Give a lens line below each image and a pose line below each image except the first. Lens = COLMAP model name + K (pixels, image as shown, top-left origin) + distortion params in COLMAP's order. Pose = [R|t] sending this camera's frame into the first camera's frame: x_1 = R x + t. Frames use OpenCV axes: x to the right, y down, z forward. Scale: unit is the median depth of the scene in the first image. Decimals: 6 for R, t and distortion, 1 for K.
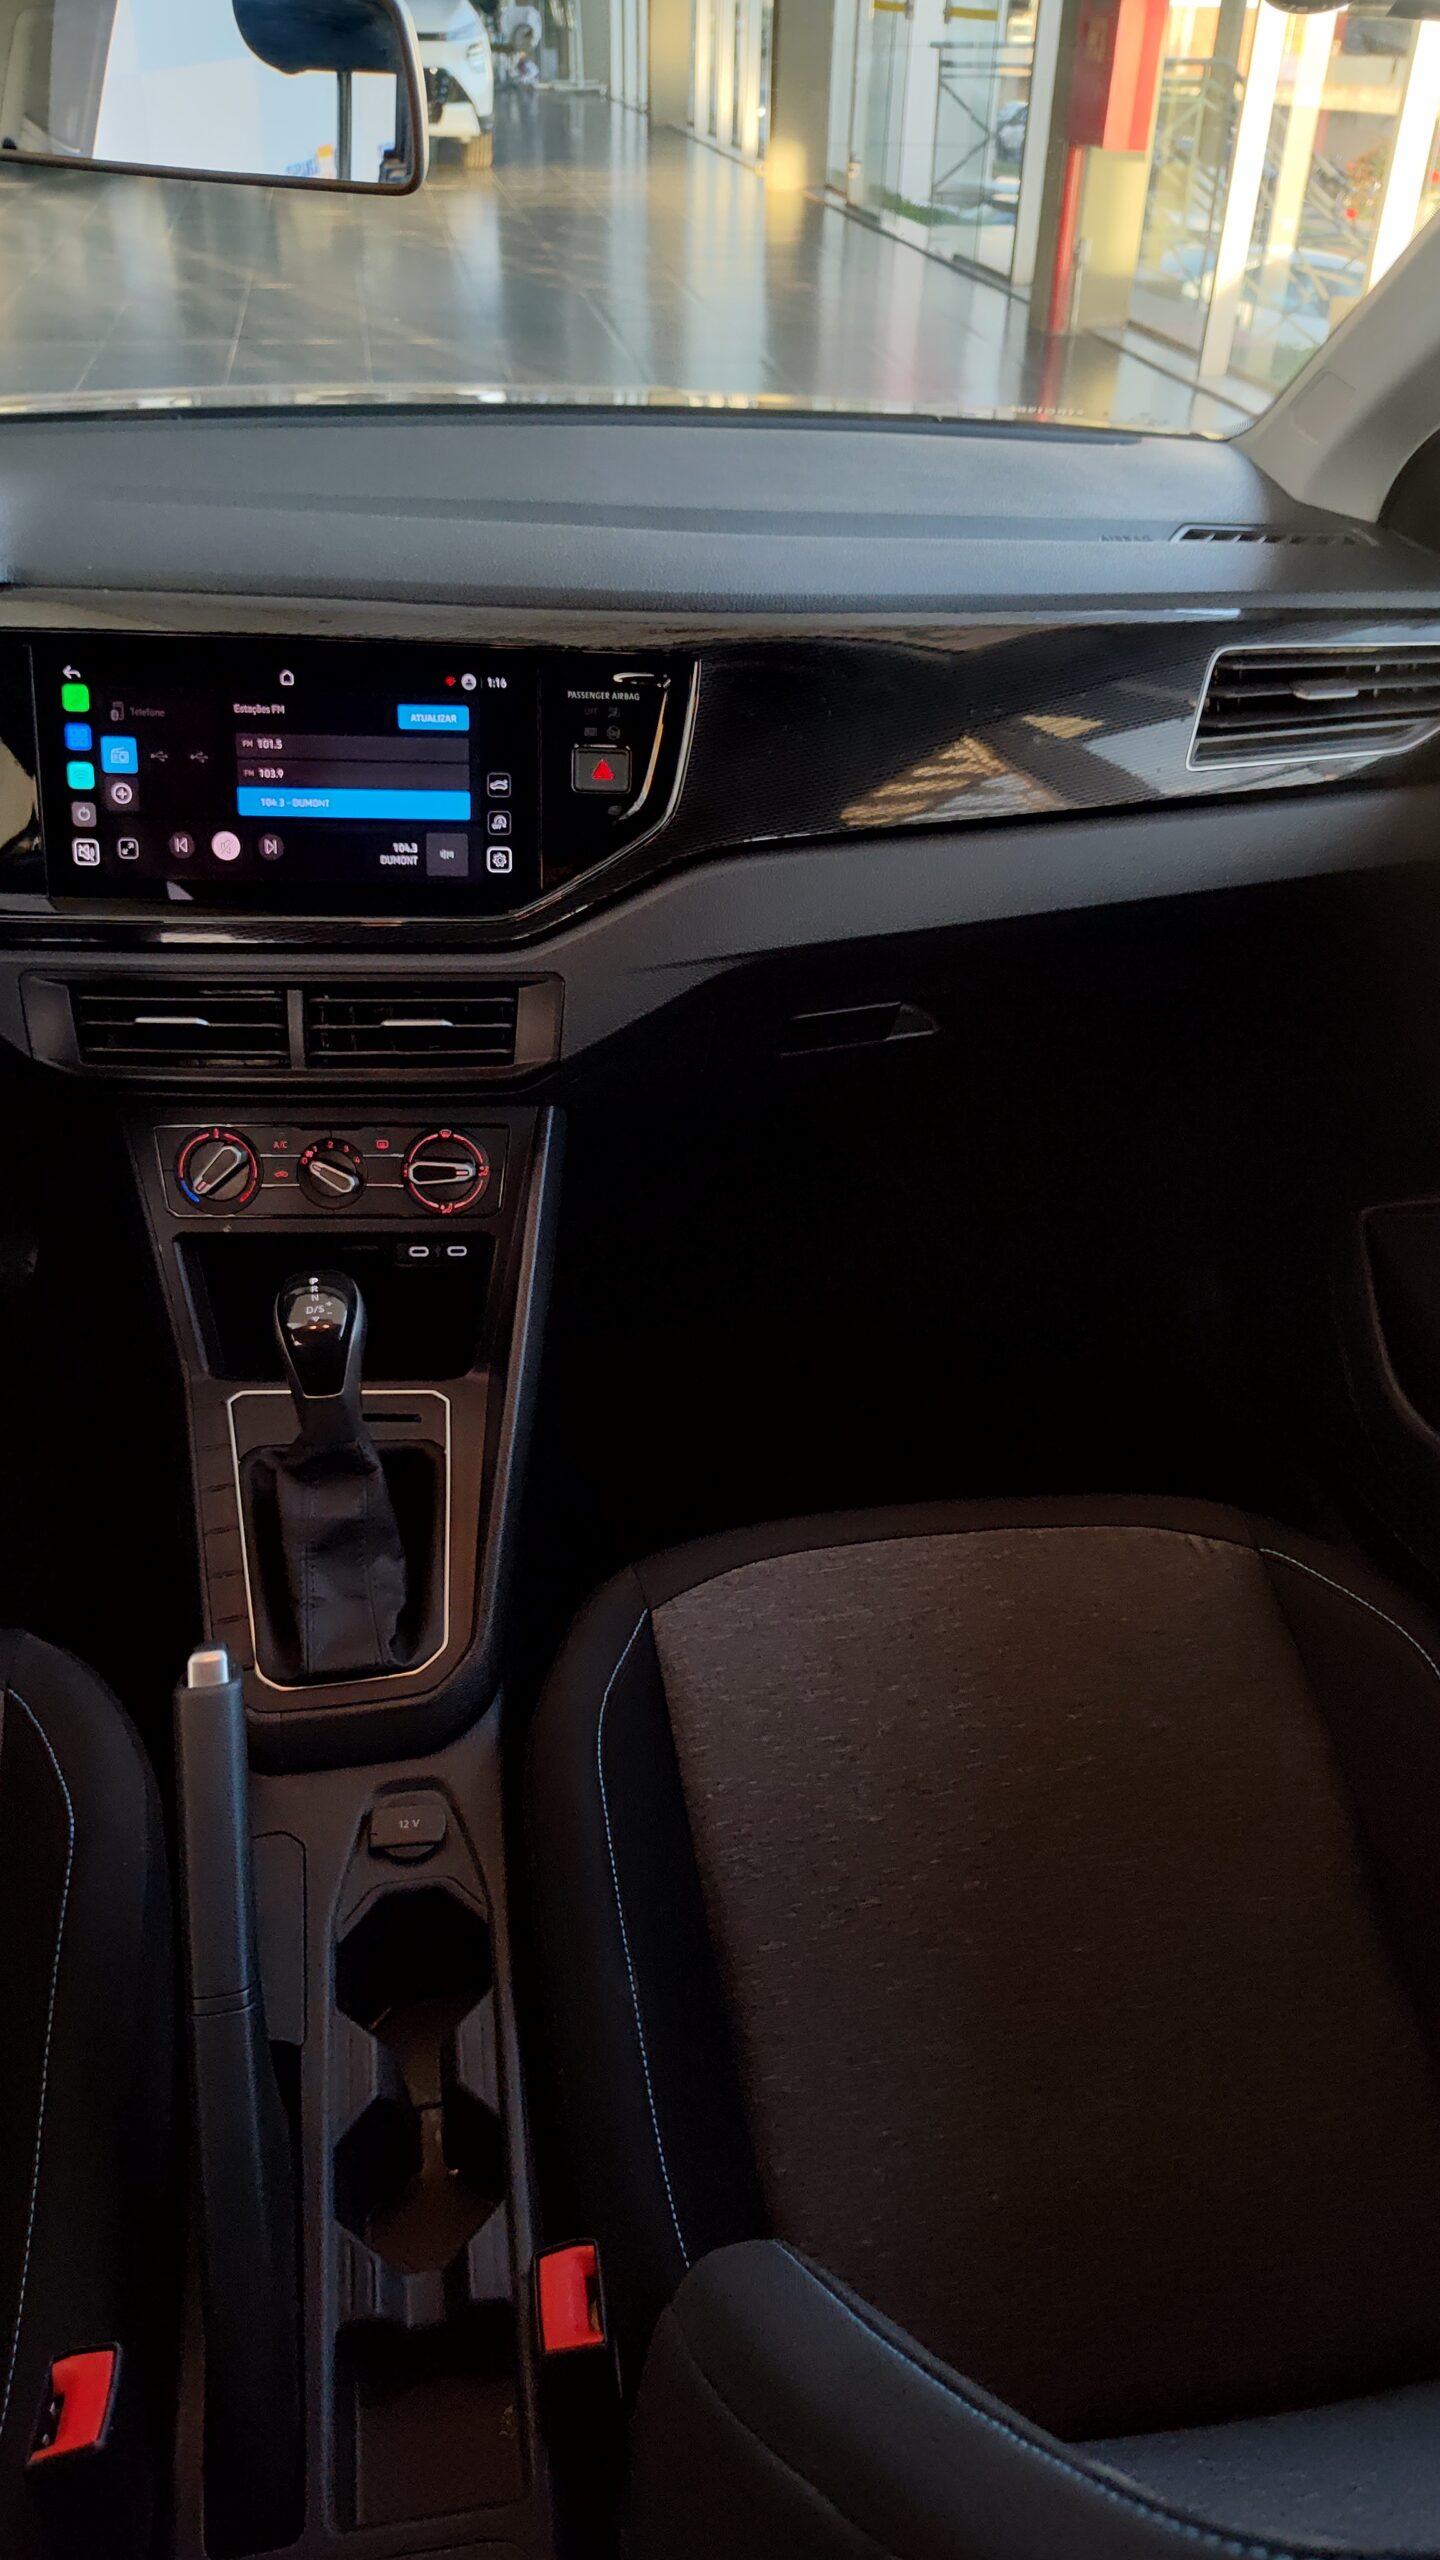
lens RADIAL K [[1760.2, 0, 720.0], [0, 1760.2, 1280.0], [0, 0, 1]] dist [0.041452, -0.054883]
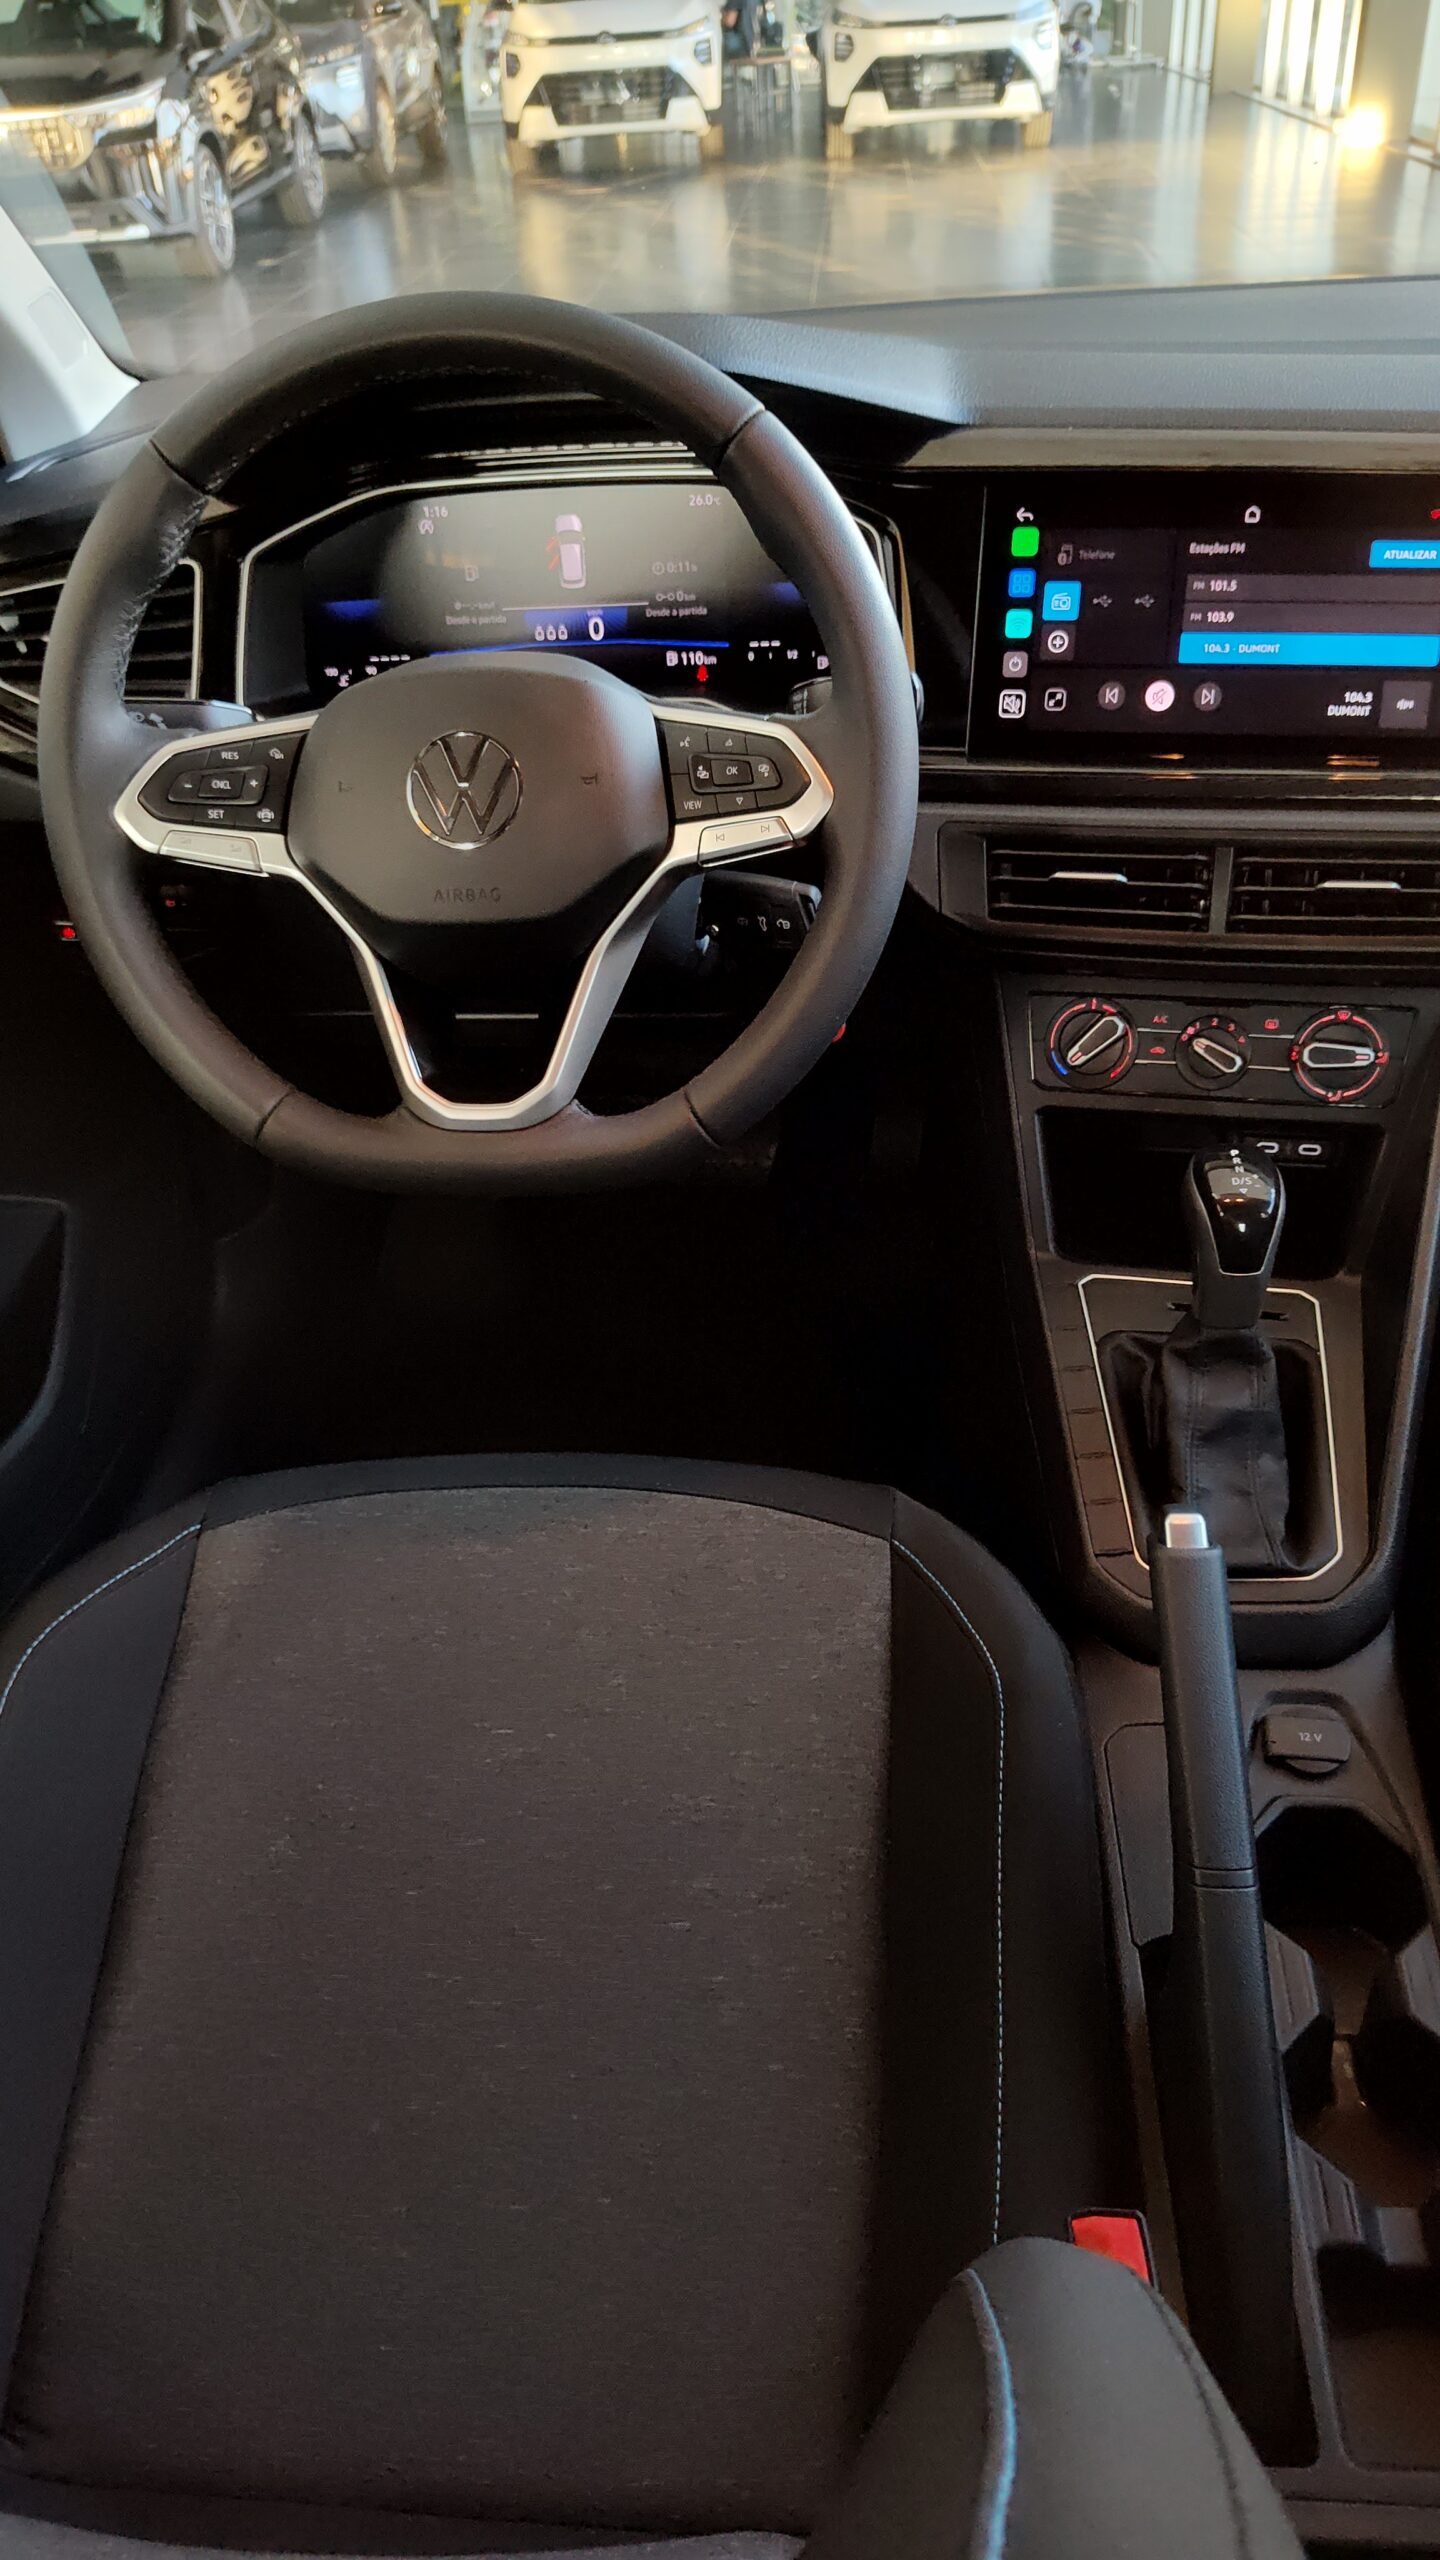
lens RADIAL K [[1760.2, 0, 720.0], [0, 1760.2, 1280.0], [0, 0, 1]] dist [0.041452, -0.054883]
pose [[0.966510, 0.081303, -0.243410, -0.250562], [-0.080408, 0.996669, 0.013628, 0.074587], [0.243707, 0.006400, 0.969828, 0.017470]]
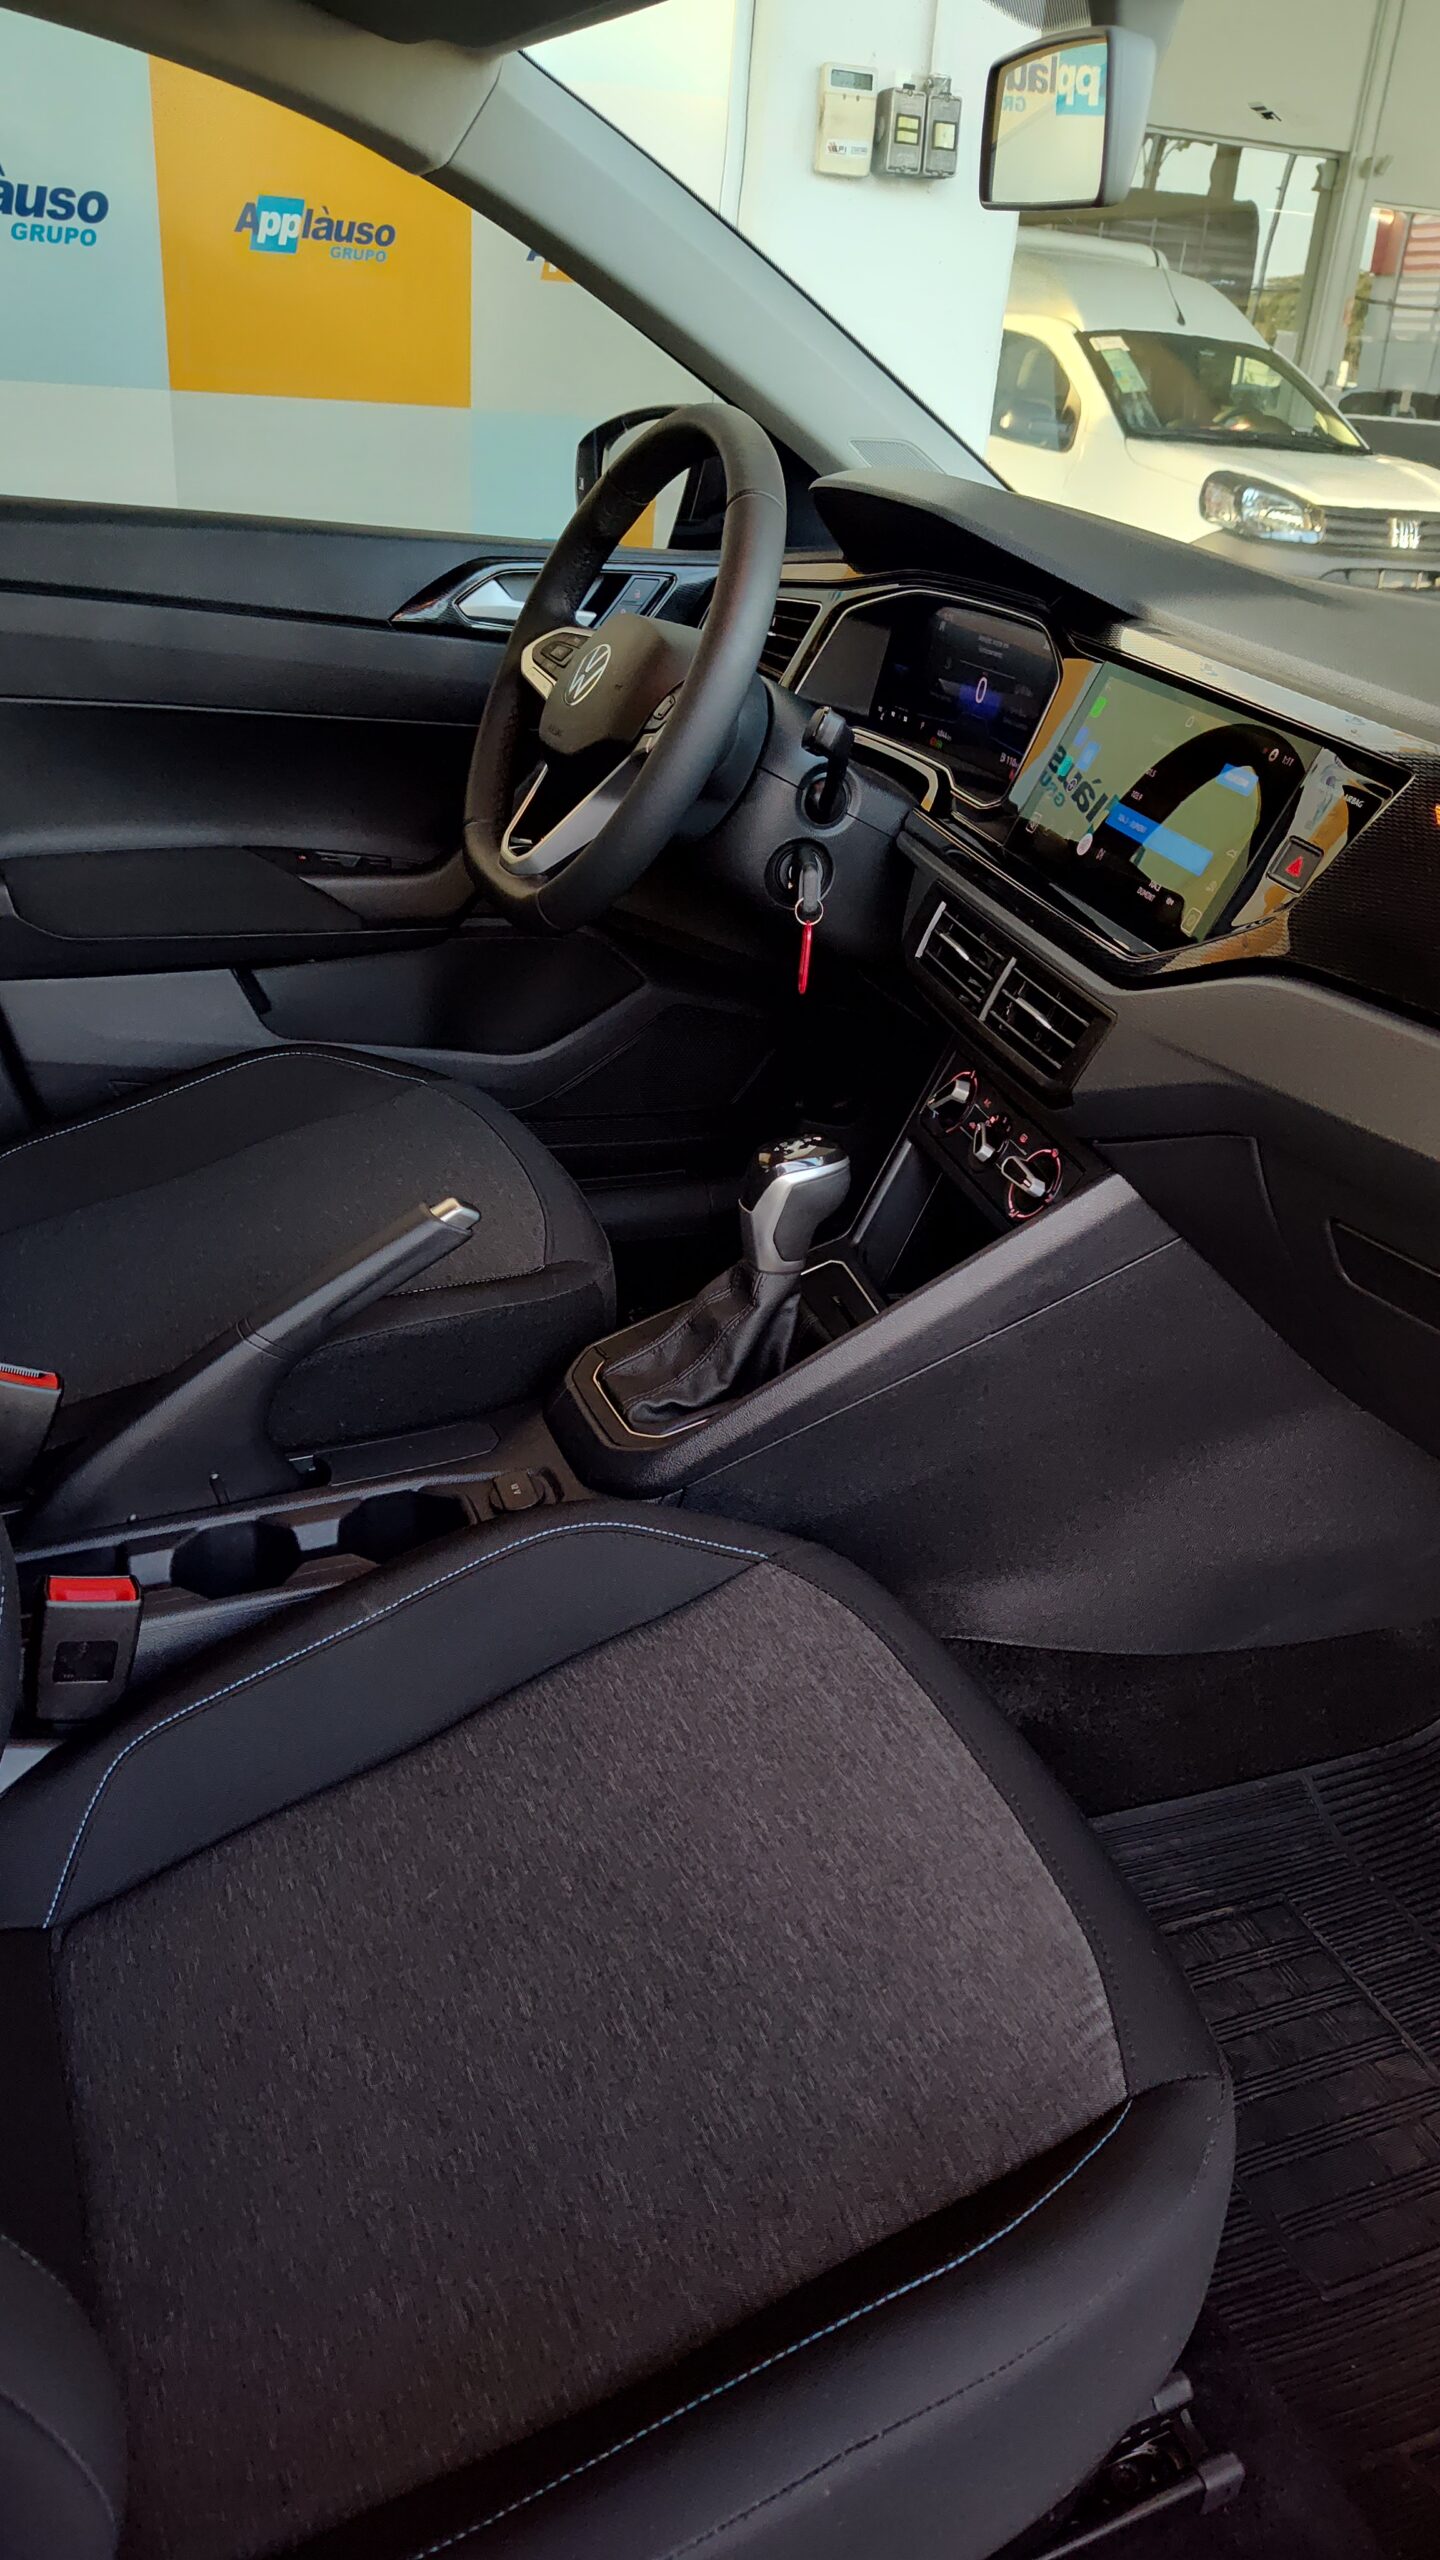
lens RADIAL K [[1760.2, 0, 720.0], [0, 1760.2, 1280.0], [0, 0, 1]] dist [0.041452, -0.054883]
pose [[0.219017, 0.437130, -0.872324, 0.778371], [-0.625531, 0.749038, 0.218296, -0.138005], [0.748827, 0.497855, 0.437490, 0.469109]]
